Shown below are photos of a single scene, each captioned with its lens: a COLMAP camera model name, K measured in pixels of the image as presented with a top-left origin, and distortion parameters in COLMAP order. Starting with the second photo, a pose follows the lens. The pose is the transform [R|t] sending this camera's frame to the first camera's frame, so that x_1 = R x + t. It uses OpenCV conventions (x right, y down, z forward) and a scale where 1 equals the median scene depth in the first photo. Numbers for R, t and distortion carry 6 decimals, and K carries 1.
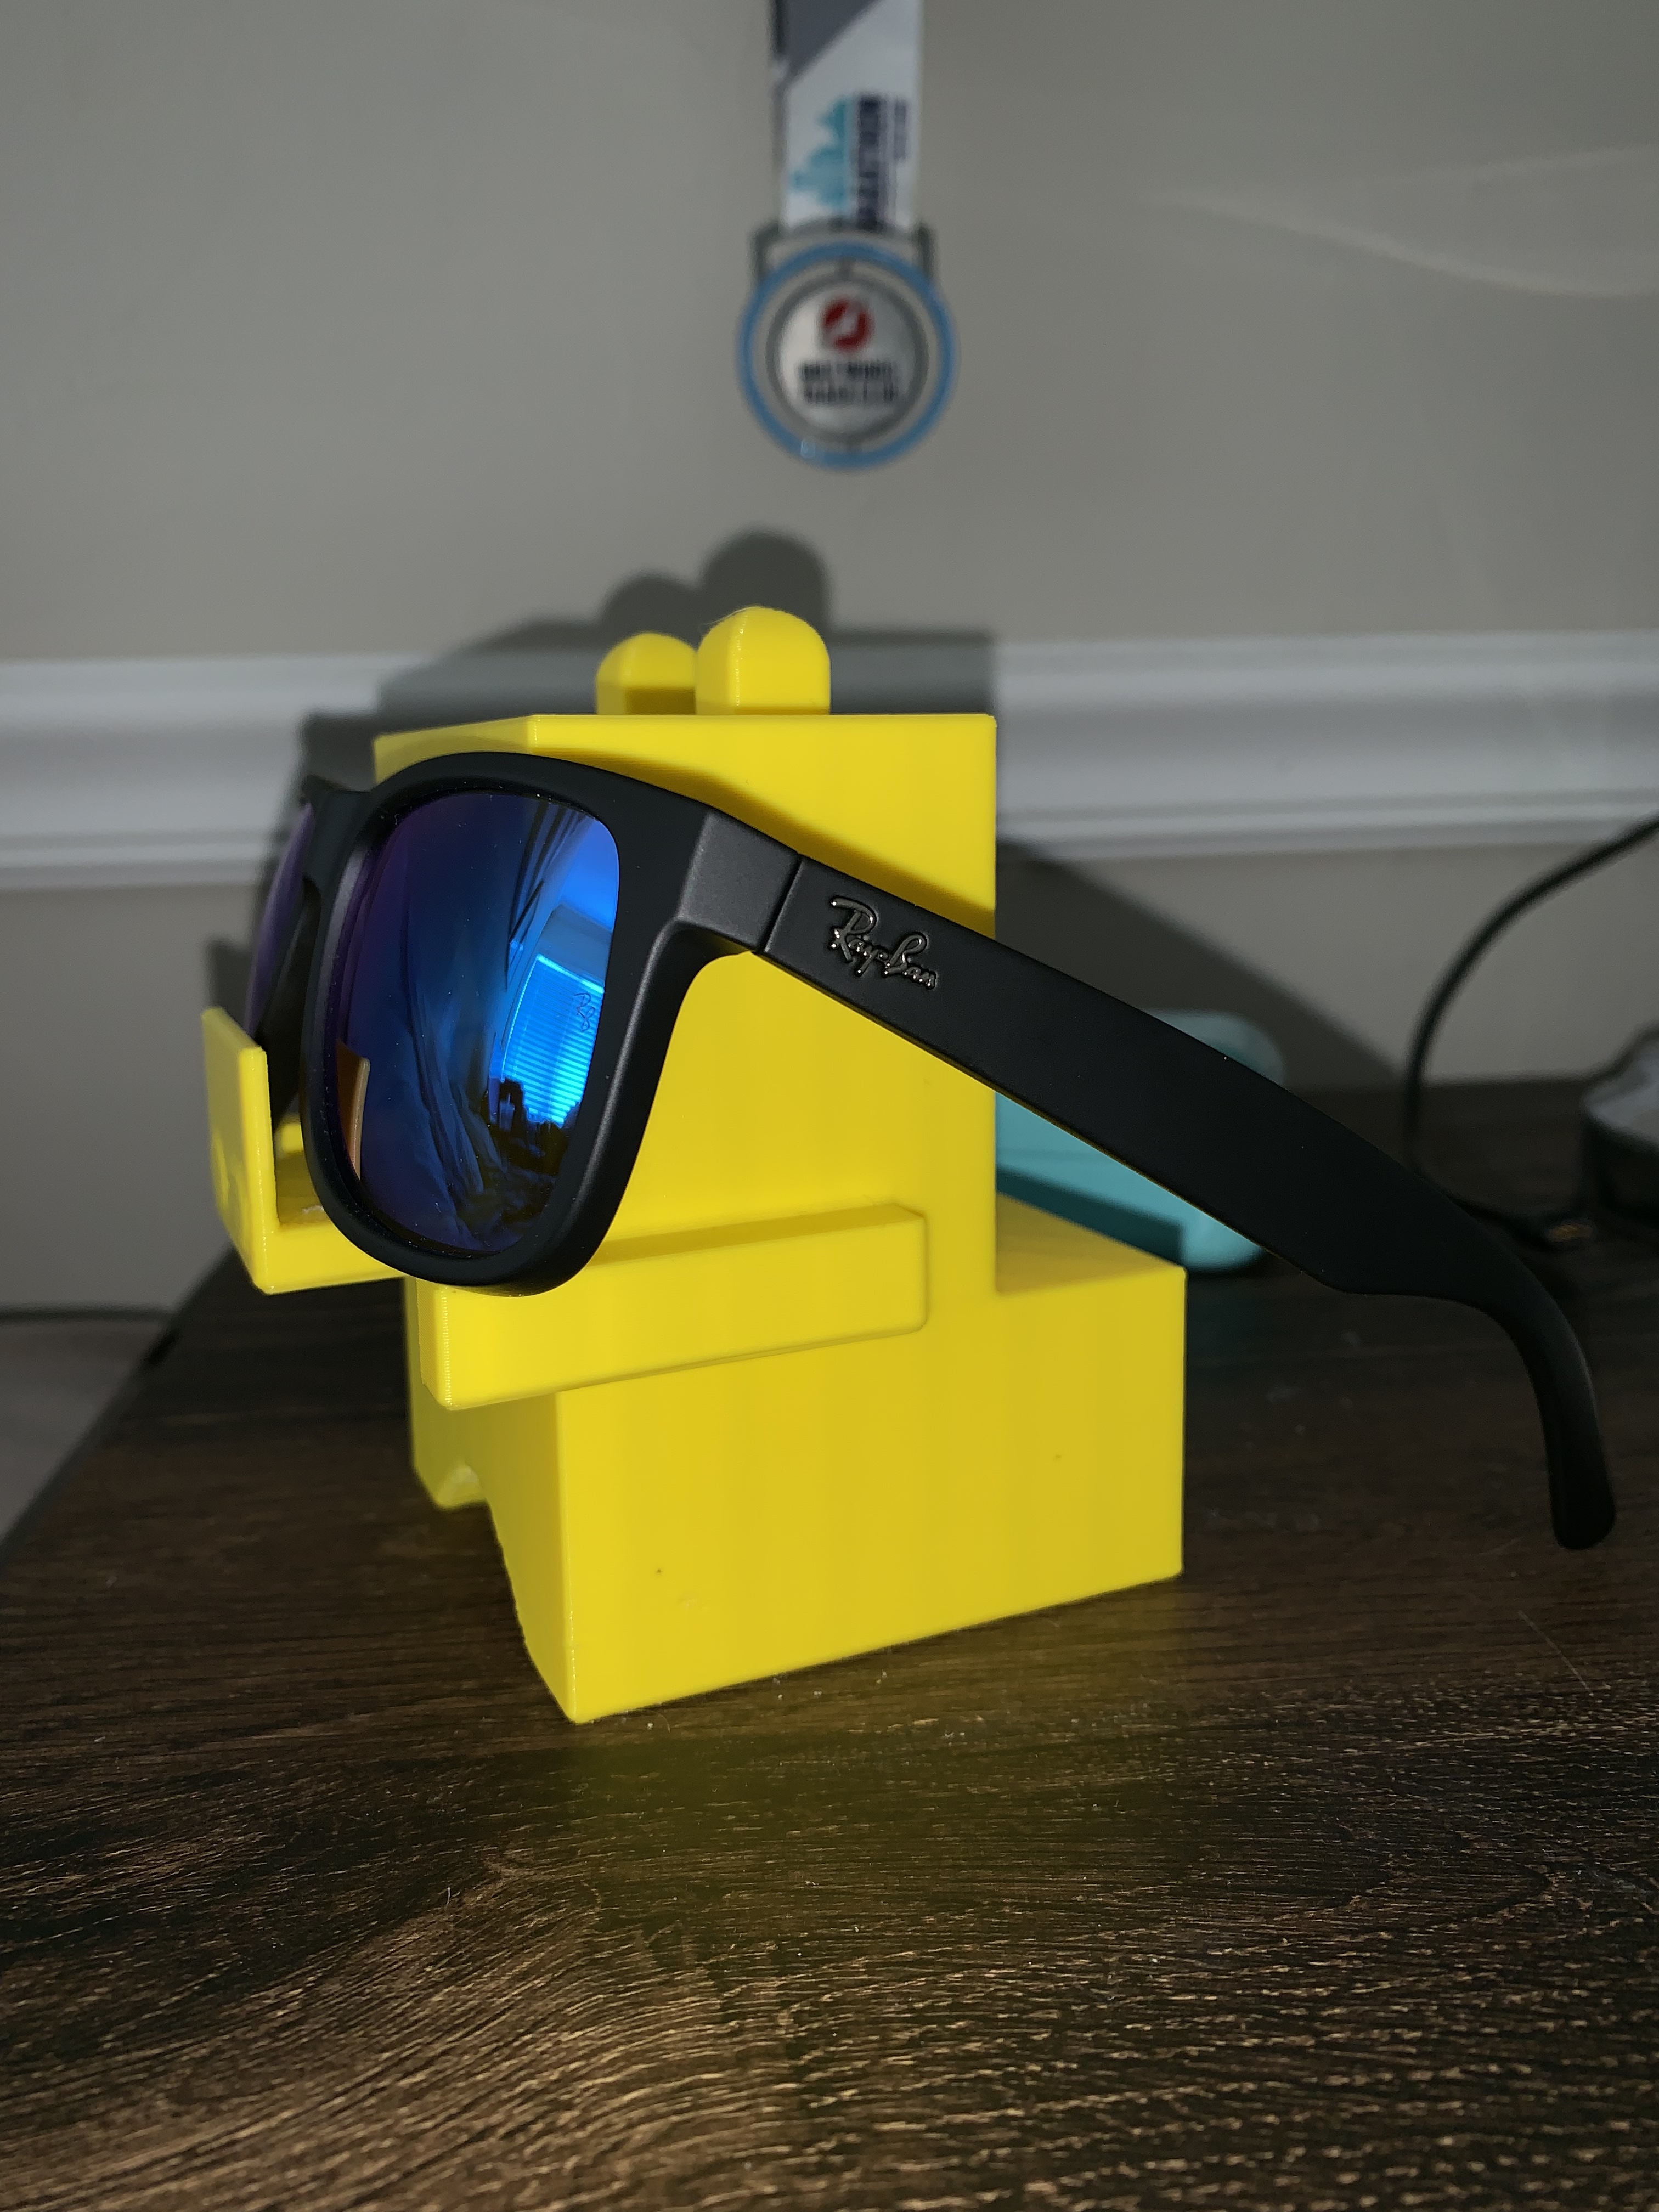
lens RADIAL K [[1708.4, 0, 814.6], [0, 1708.4, 1030.3], [0, 0, 1]] dist [-0.032342, 0.030894]
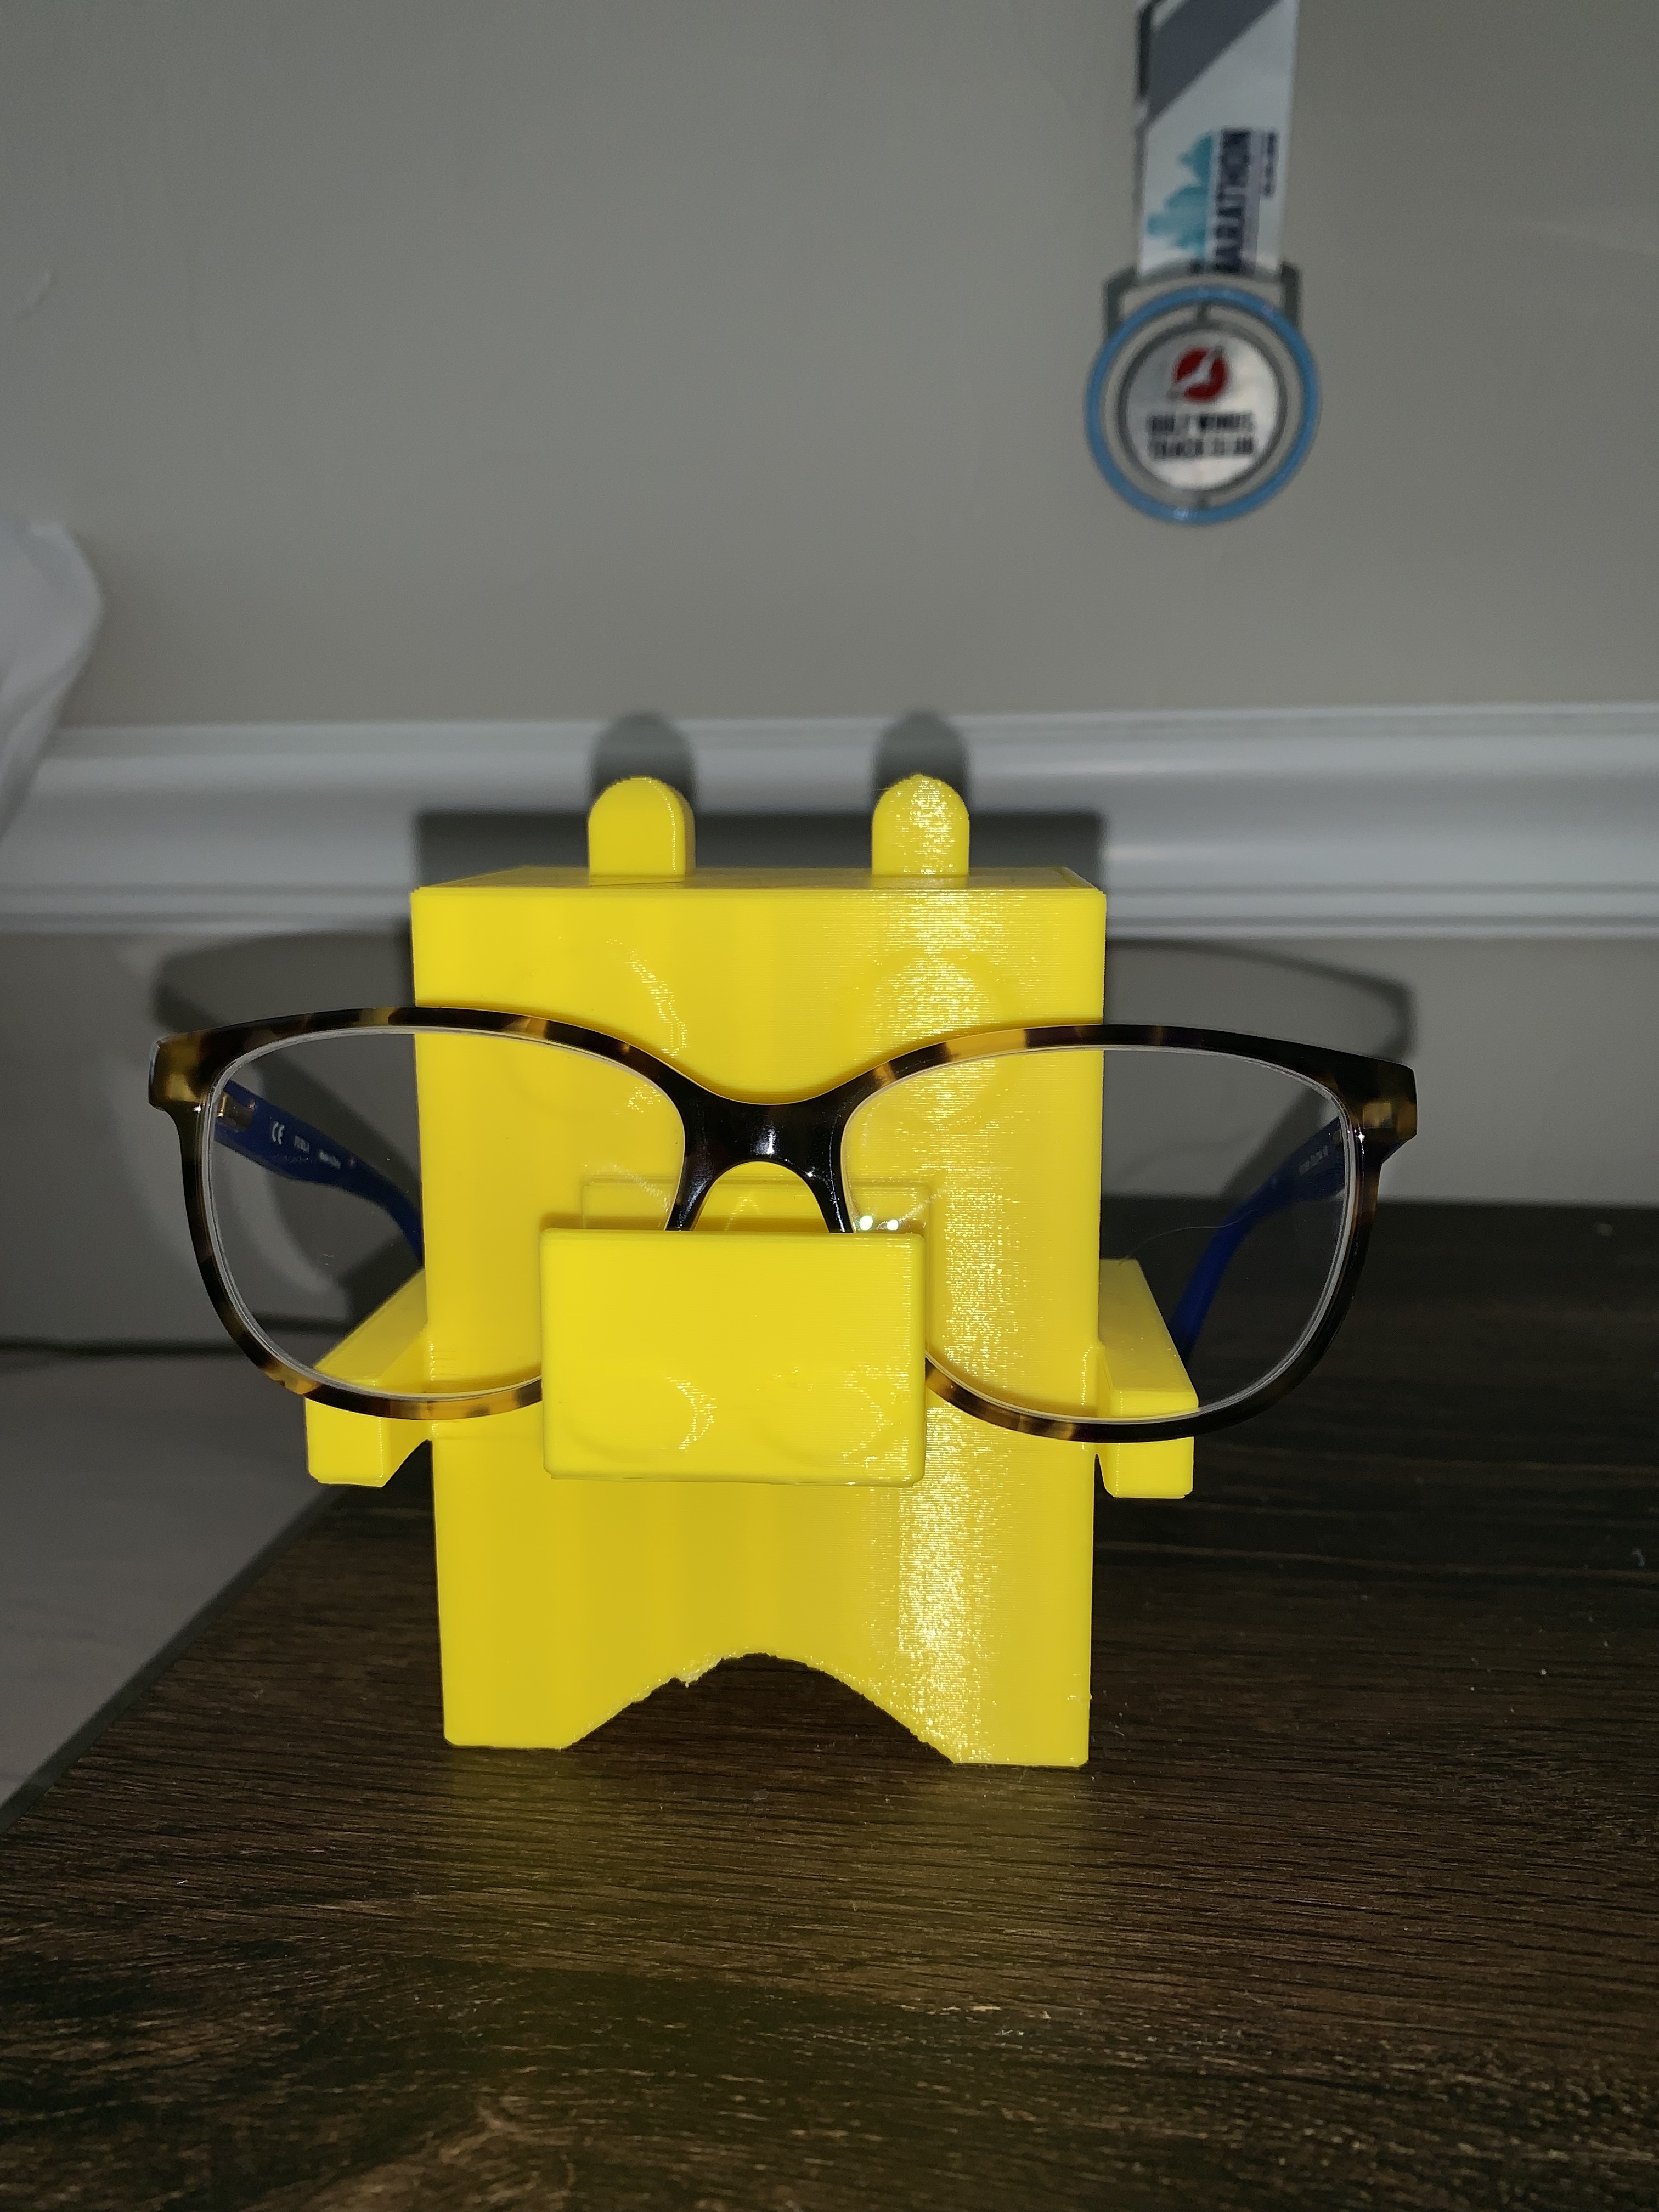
lens RADIAL K [[1693.5, 0, 827.6], [0, 1693.5, 1046.9], [0, 0, 1]] dist [-0.012184, 0.010670]
pose [[0.971197, 0.049735, -0.233030, 0.180837], [-0.048949, 0.998759, 0.009159, -0.121502], [0.233196, 0.002511, 0.972427, 0.105464]]
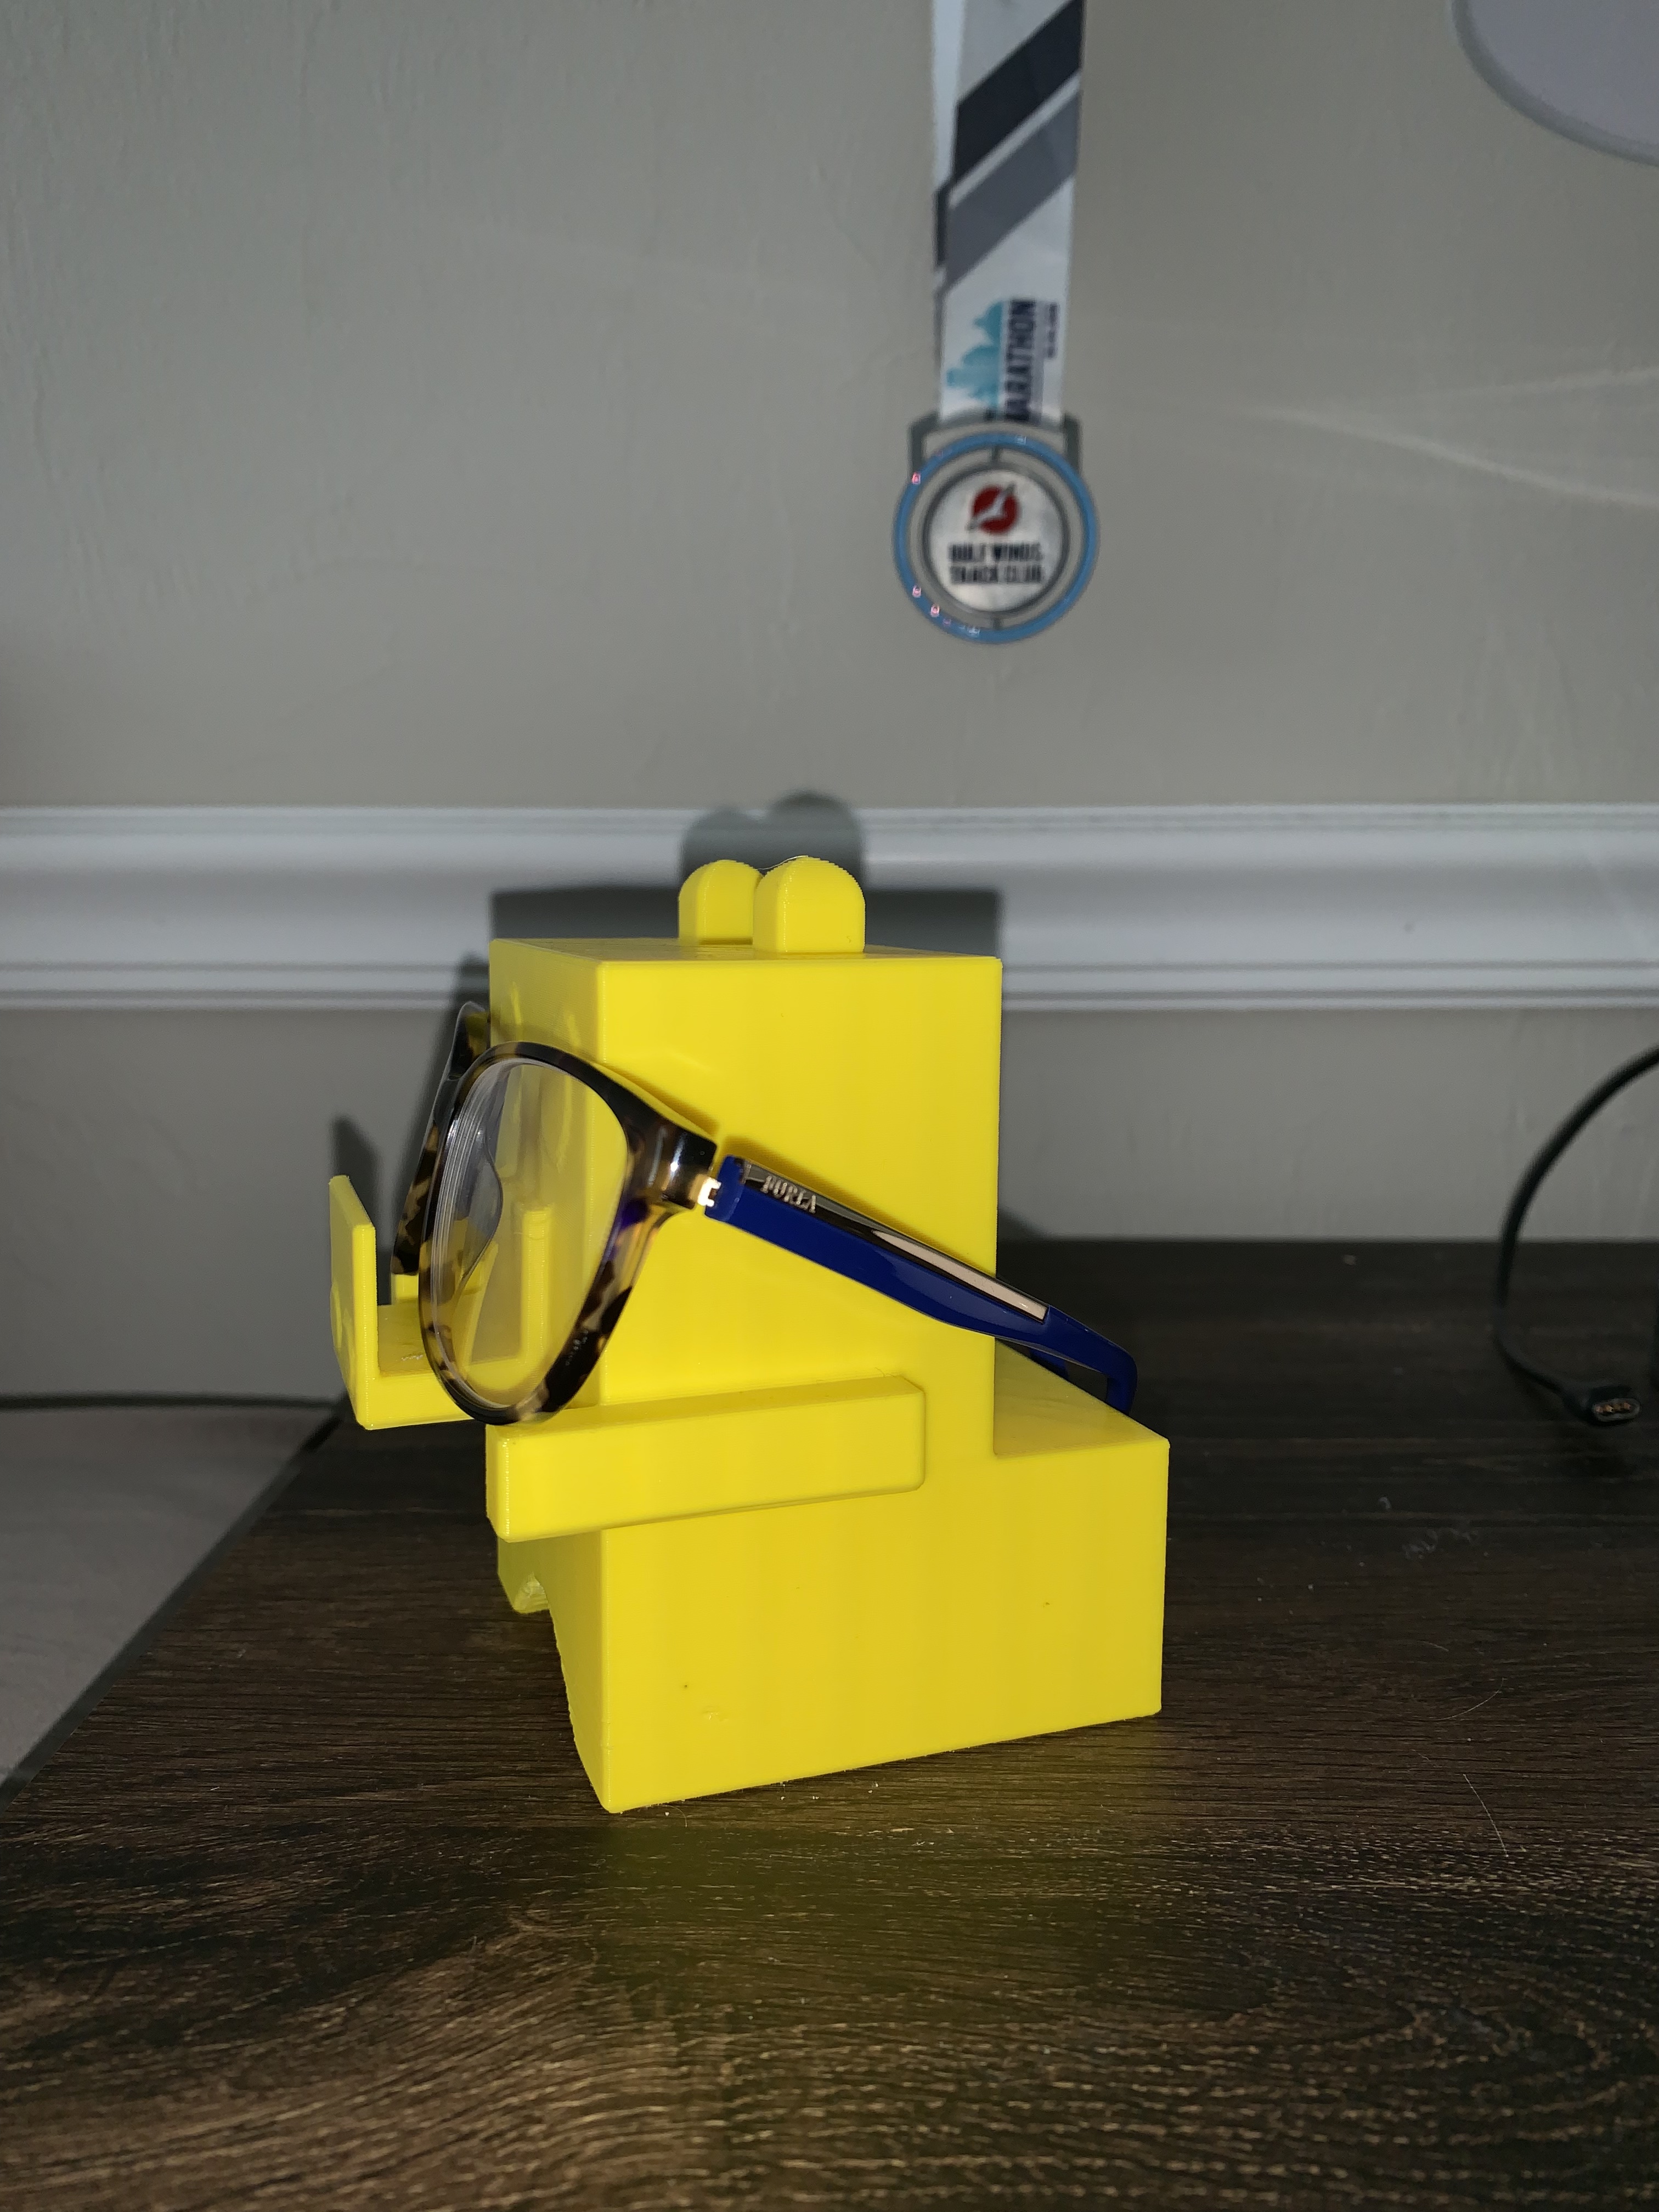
lens RADIAL K [[1680.4, 0, 828.1], [0, 1680.4, 1076.1], [0, 0, 1]] dist [-0.024545, 0.031091]
pose [[0.993865, 0.035575, -0.104724, 0.124433], [-0.038940, 0.998783, -0.030258, -0.072052], [0.103520, 0.034150, 0.994041, -0.160892]]
